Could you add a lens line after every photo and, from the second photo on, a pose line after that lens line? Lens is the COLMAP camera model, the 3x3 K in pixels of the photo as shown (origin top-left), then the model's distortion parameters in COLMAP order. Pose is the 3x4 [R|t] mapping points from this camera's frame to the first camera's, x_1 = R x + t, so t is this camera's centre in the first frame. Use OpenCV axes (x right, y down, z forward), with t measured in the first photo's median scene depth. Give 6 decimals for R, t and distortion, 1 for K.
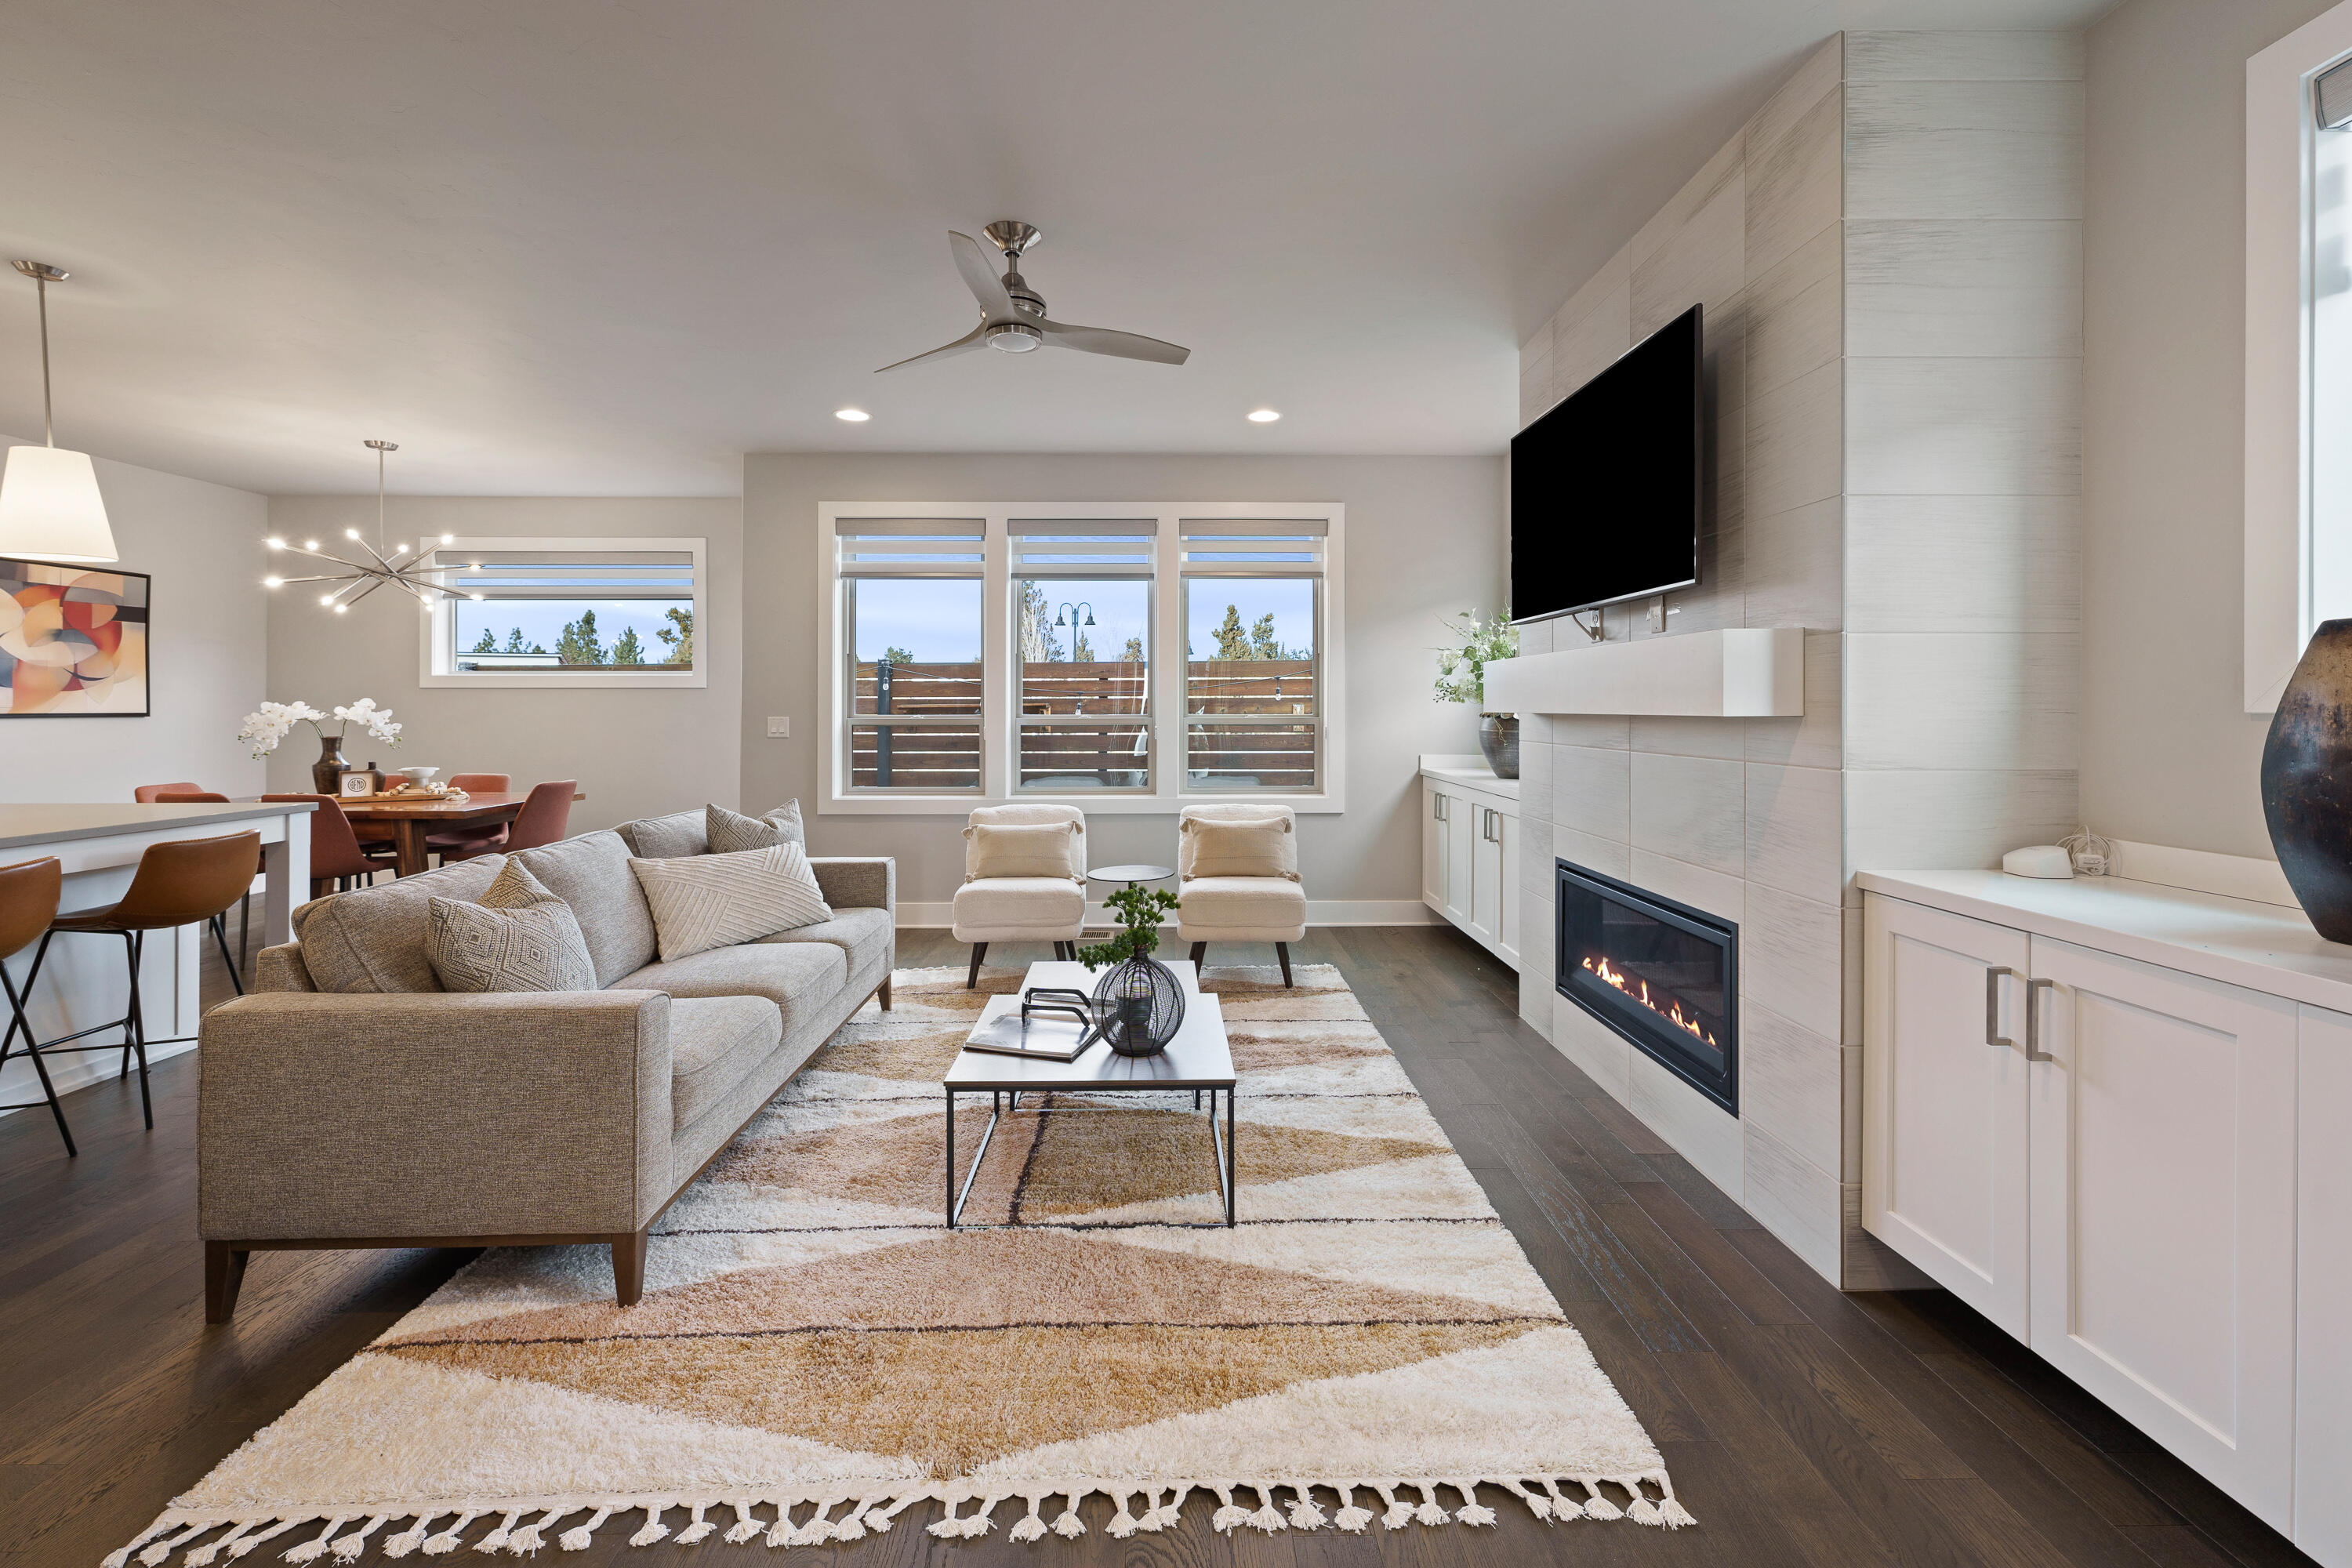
lens RADIAL K [[965.7, 0, 1175.1], [0, 965.7, 710.0], [0, 0, 1]] dist [0.001683, 0.000755]
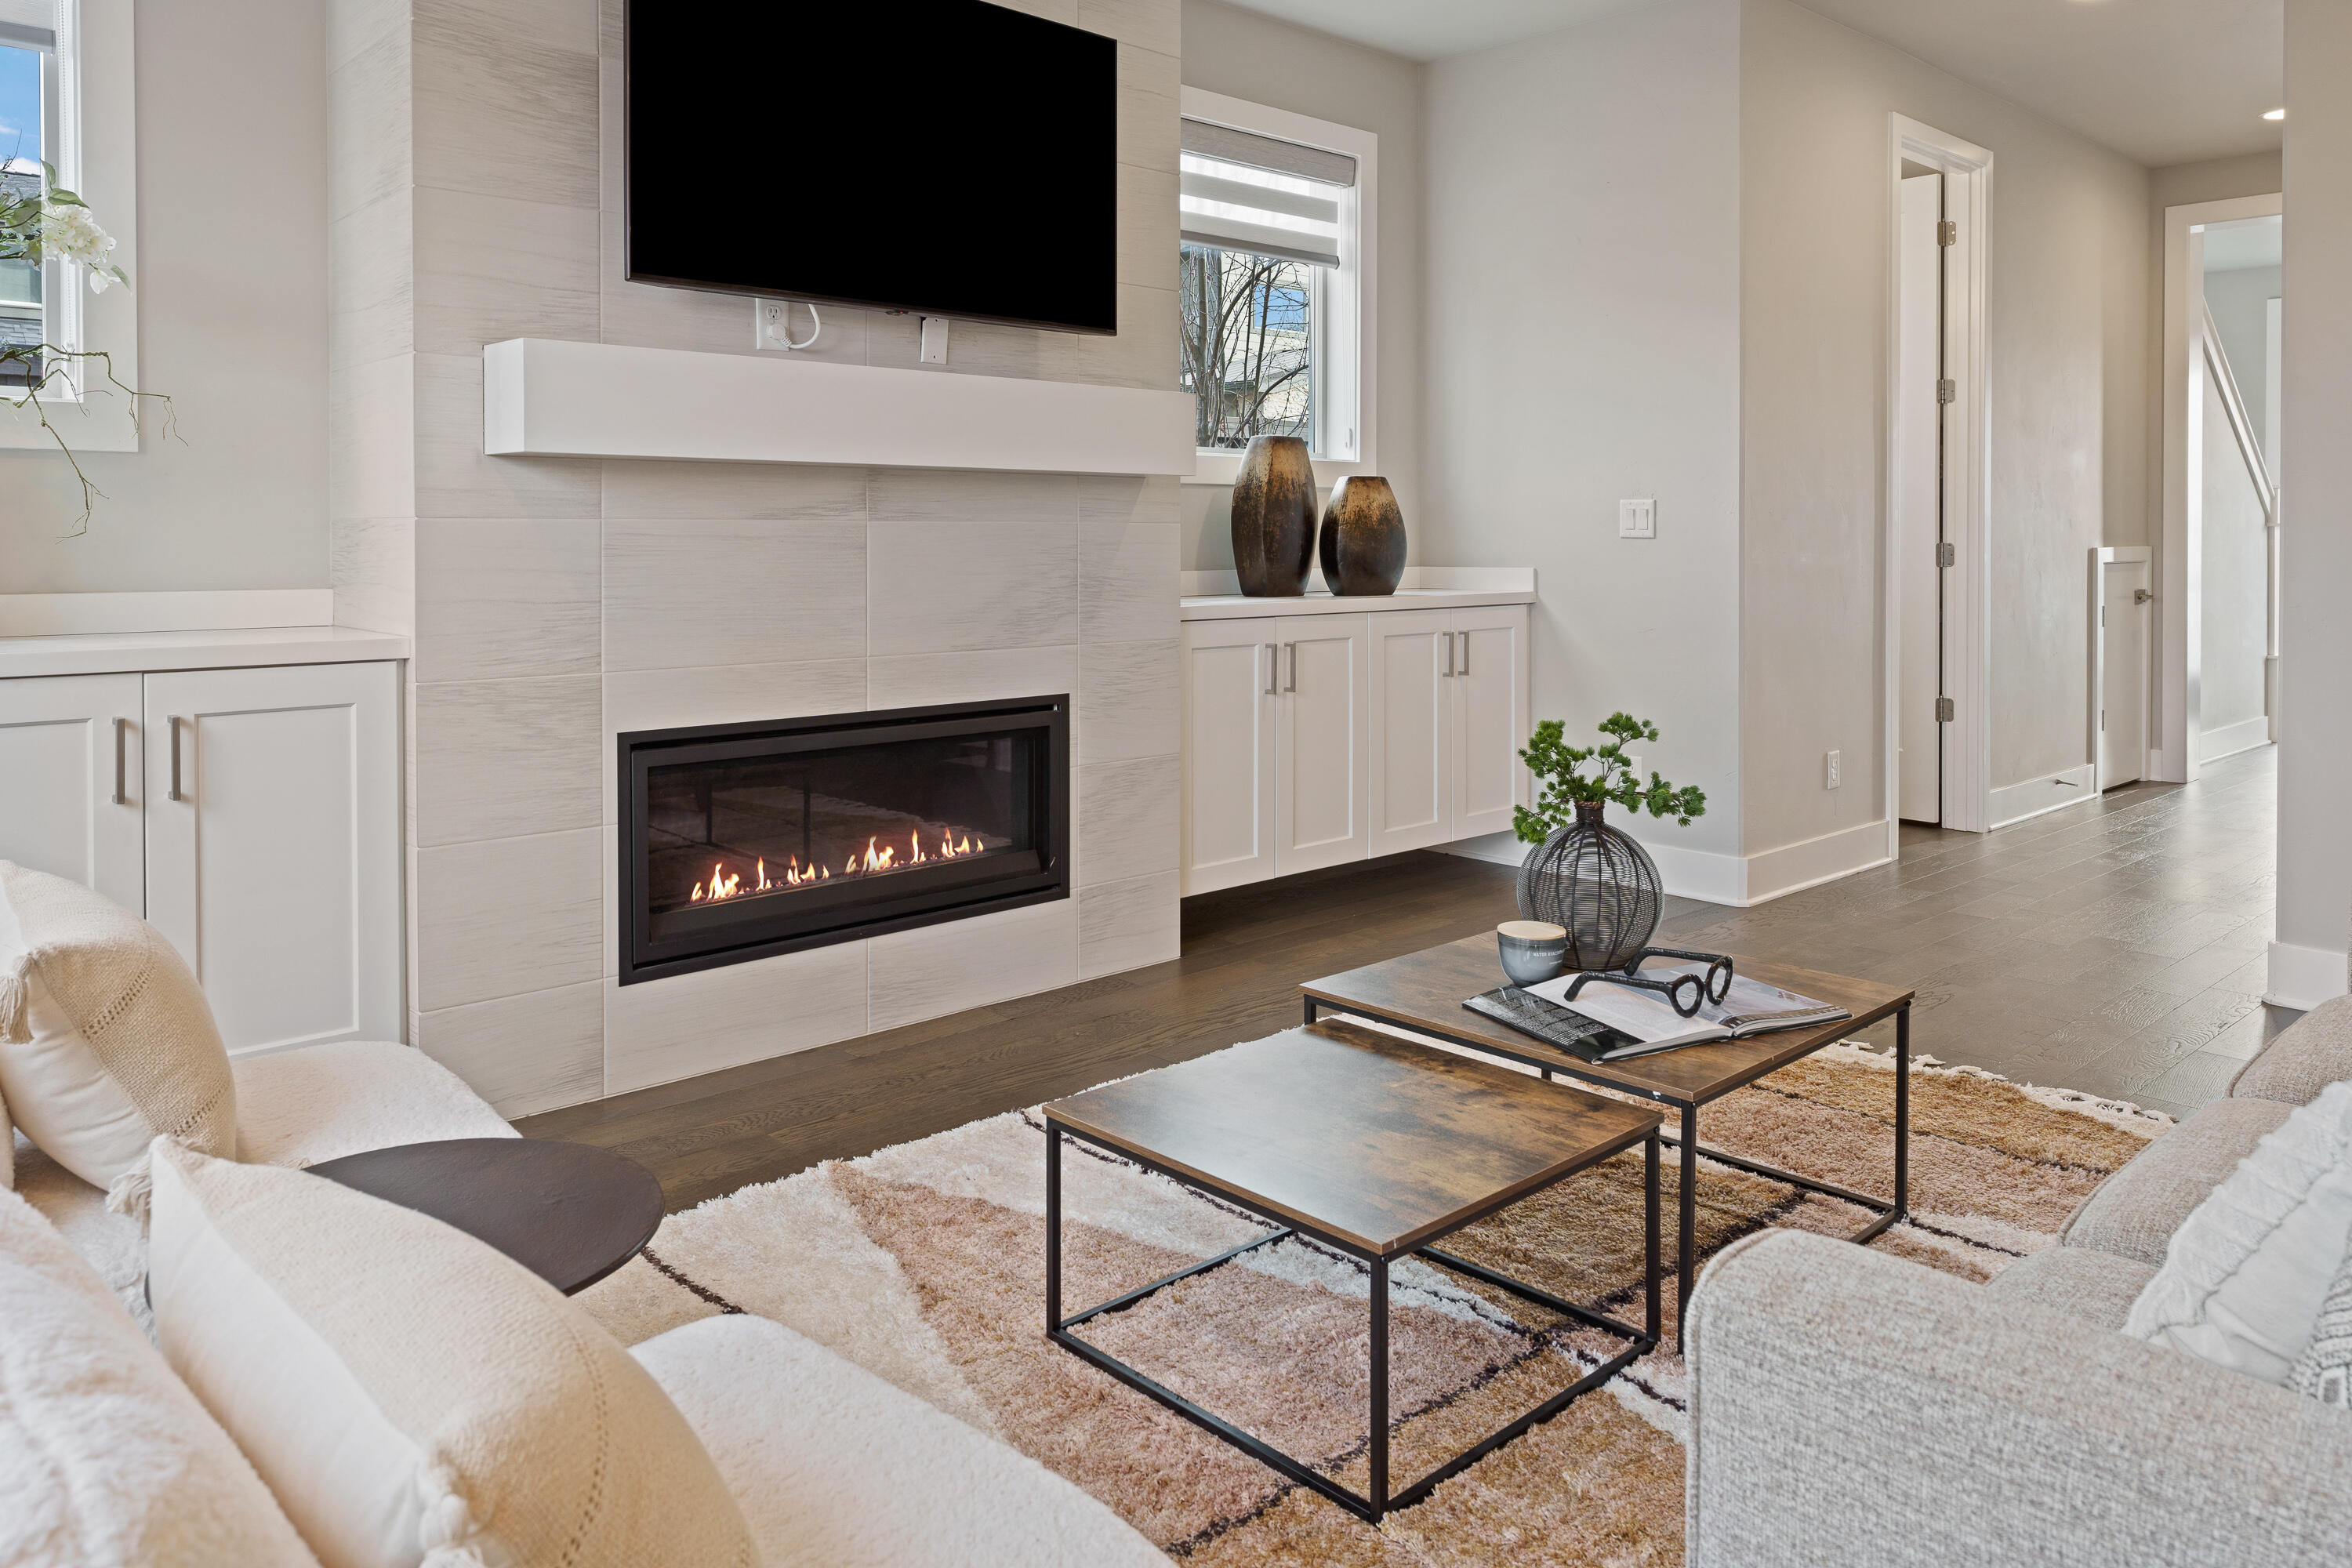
lens RADIAL K [[1628.5, 0, 1197.2], [0, 1628.5, 563.2], [0, 0, 1]] dist [0.002831, 0.000100]
pose [[-0.674934, -0.015197, 0.737721, -0.314665], [0.000277, 0.999783, 0.020849, 0.027235], [-0.737878, 0.014276, -0.674784, 0.912135]]
